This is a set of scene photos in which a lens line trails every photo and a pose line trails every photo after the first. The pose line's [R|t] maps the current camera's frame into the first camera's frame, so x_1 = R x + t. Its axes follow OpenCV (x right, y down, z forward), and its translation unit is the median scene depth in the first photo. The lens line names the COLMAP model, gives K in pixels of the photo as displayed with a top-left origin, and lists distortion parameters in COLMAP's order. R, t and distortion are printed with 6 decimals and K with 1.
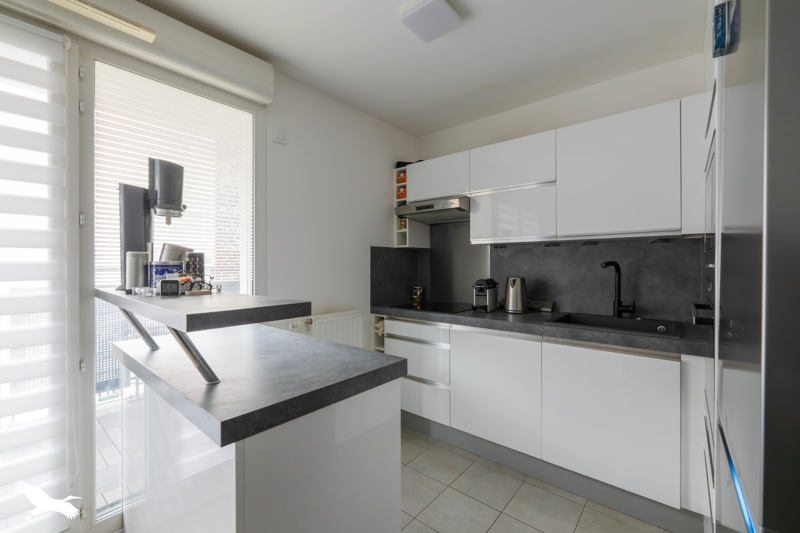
lens RADIAL K [[332.6, 0, 400.0], [0, 332.6, 266.5], [0, 0, 1]] dist [0.000408, -0.000025]
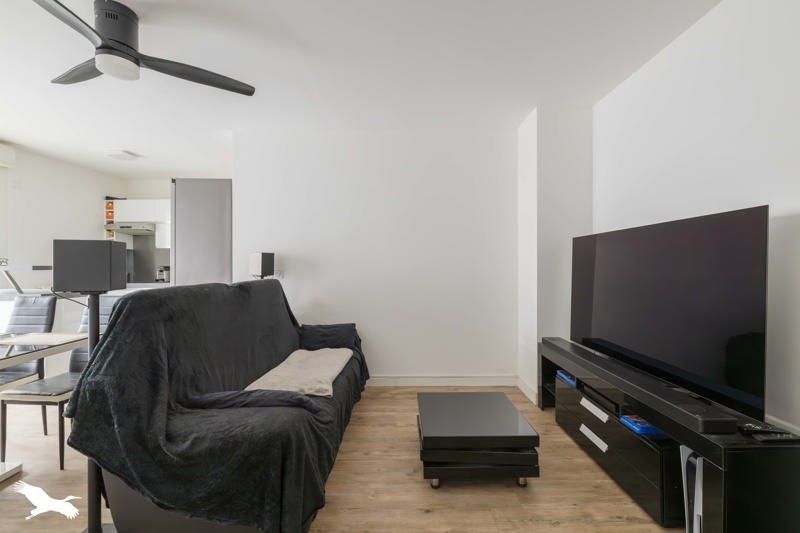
lens RADIAL K [[339.5, 0, 400.0], [0, 339.5, 266.5], [0, 0, 1]] dist [0.000439, -0.000374]
pose [[0.774200, -0.007262, 0.632899, 0.058565], [0.010590, 0.999943, -0.001481, 0.057722], [-0.632852, 0.007849, 0.774233, -1.406660]]
